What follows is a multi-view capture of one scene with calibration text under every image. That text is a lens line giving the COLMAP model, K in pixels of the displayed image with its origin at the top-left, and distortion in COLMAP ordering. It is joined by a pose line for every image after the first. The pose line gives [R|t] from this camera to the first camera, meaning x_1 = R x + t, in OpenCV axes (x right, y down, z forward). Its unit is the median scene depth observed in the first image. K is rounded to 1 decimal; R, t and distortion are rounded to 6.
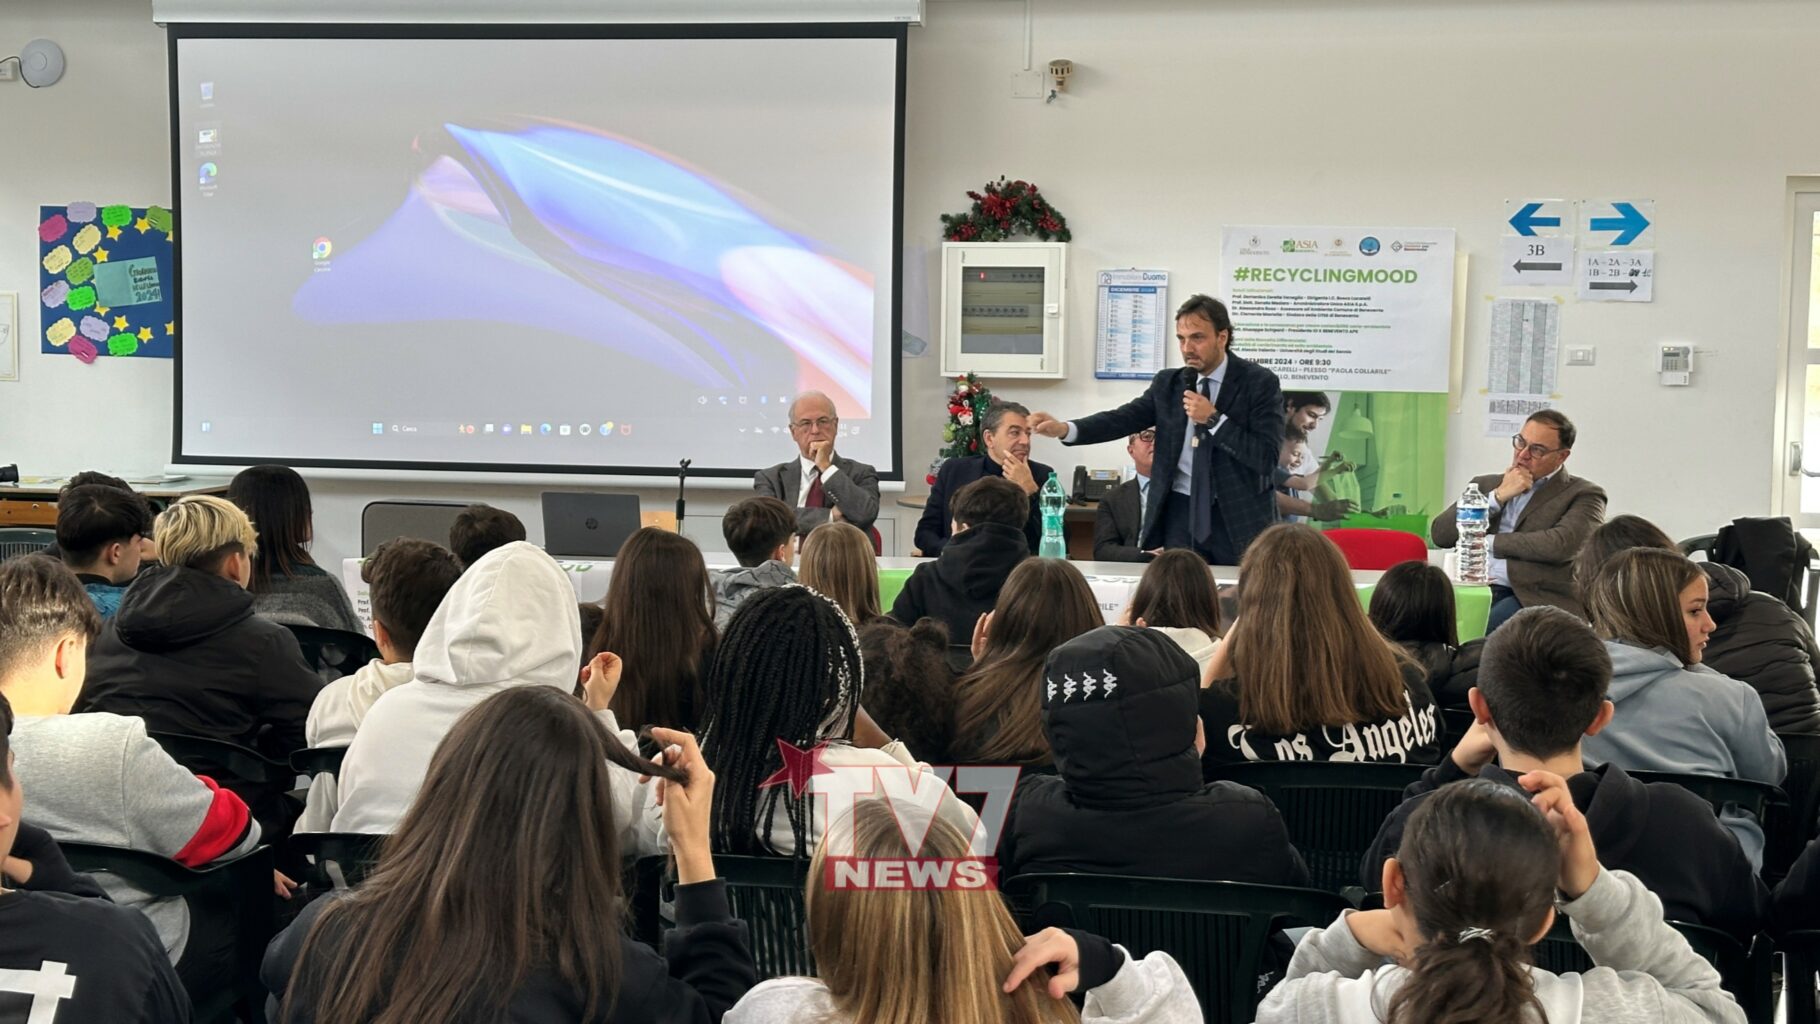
lens RADIAL K [[2371.8, 0, 910.0], [0, 2371.8, 512.0], [0, 0, 1]] dist [0.127886, 0.017854]
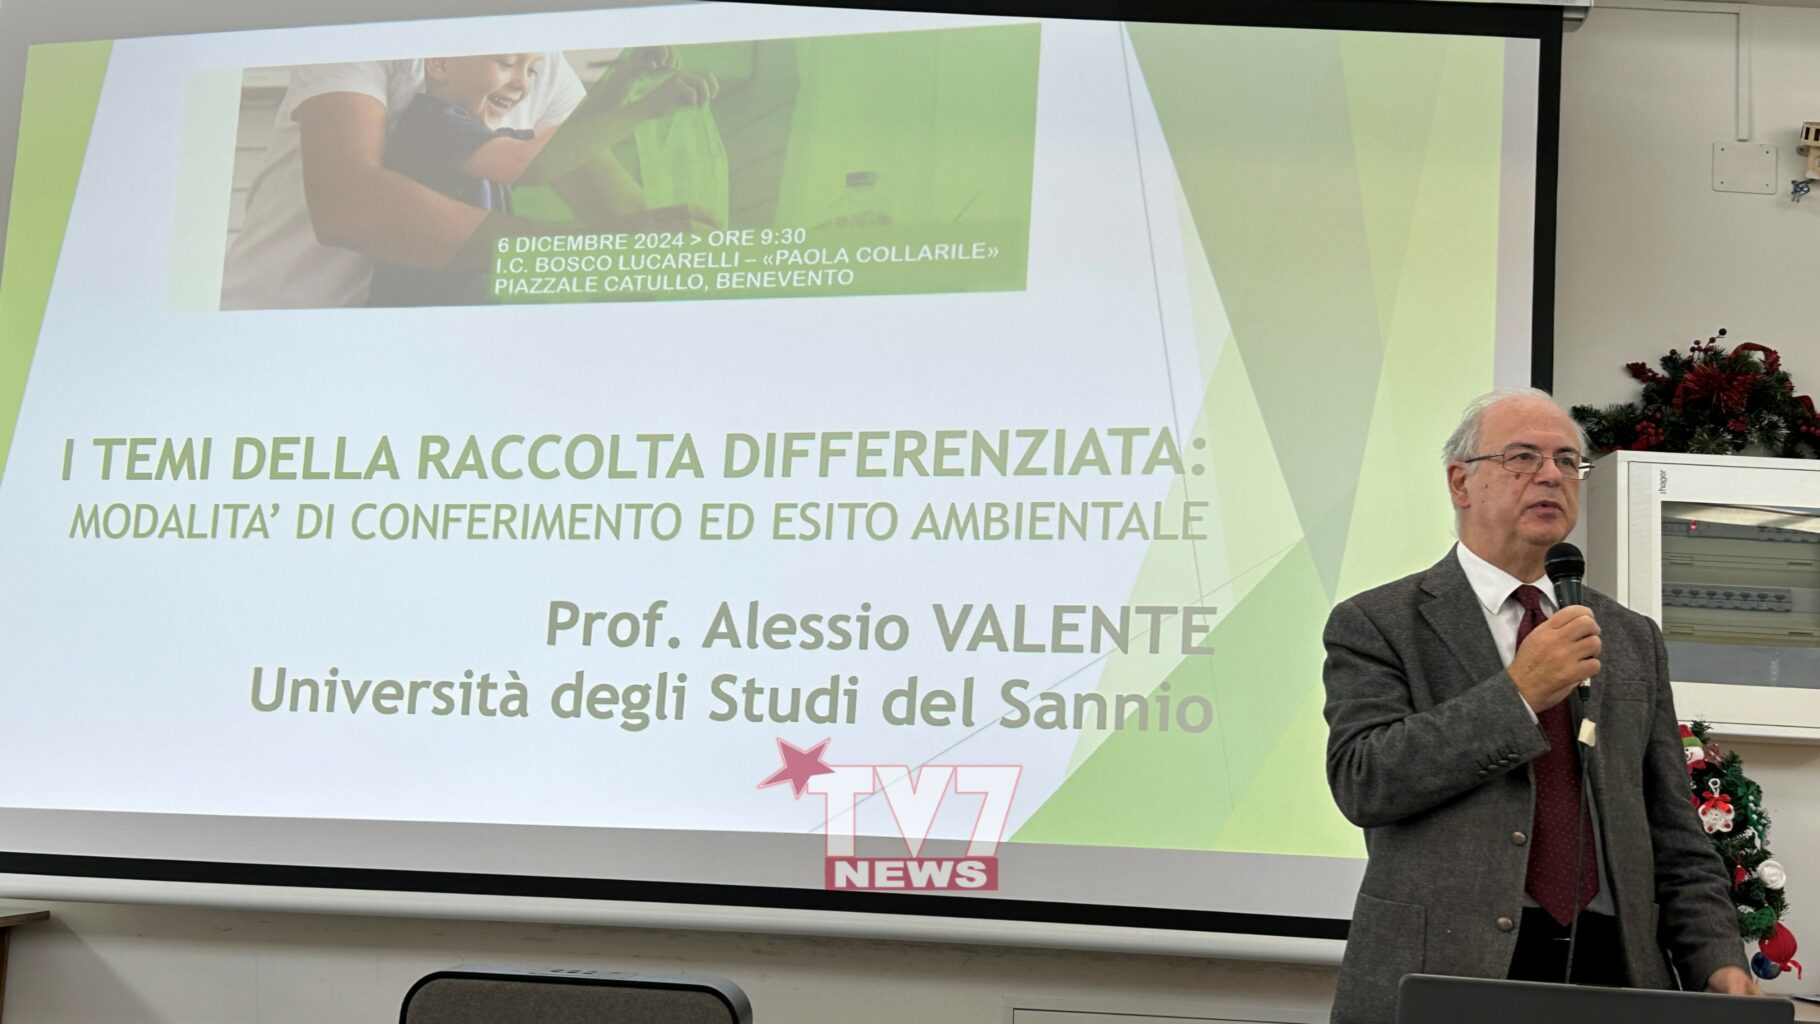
lens RADIAL K [[2080.3, 0, 910.0], [0, 2080.3, 512.0], [0, 0, 1]] dist [0.063954, -0.259268]
pose [[0.990501, 0.064297, 0.121545, -0.180173], [-0.036427, 0.975056, -0.218950, -0.003087], [-0.132591, 0.212443, 0.968136, 0.612748]]
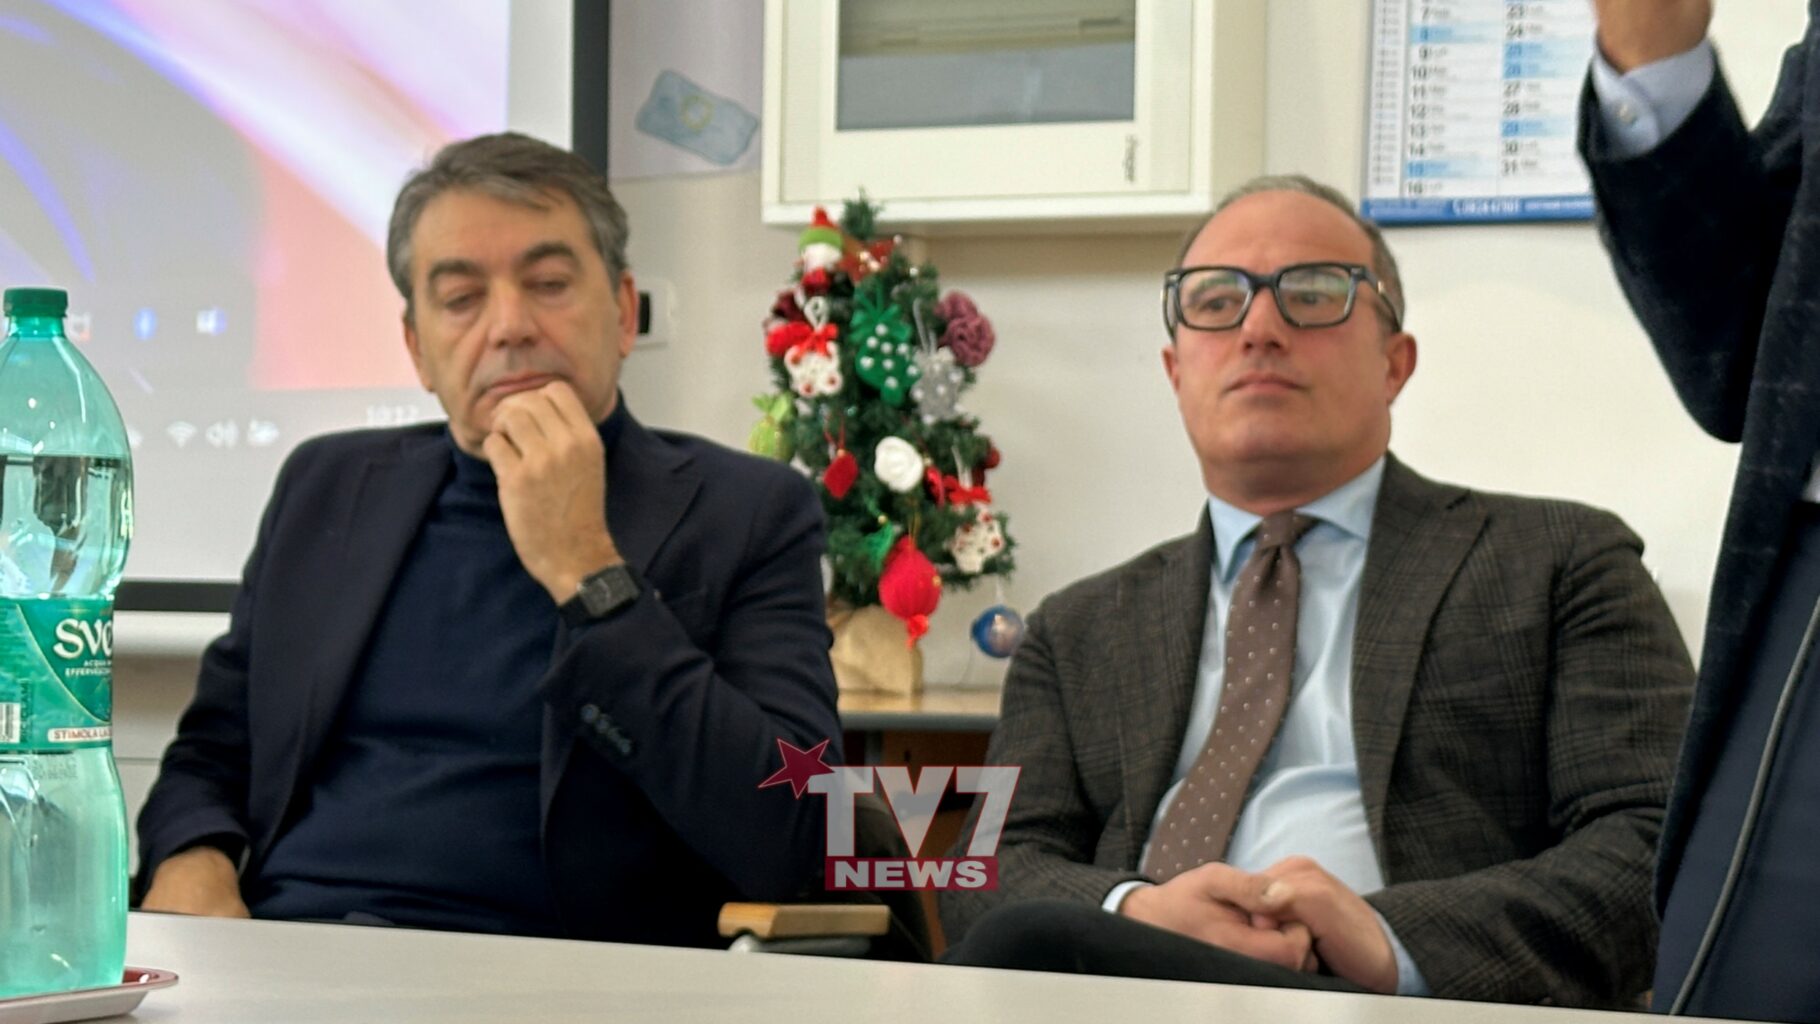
lens RADIAL K [[3794.6, 0, 910.0], [0, 3794.6, 512.0], [0, 0, 1]] dist [0.141993, 0.110047]
pose [[0.974842, 0.000004, -0.222898, 0.122817], [-0.019891, 0.996012, -0.086975, 0.010750], [0.222009, 0.089220, 0.970954, 0.604231]]
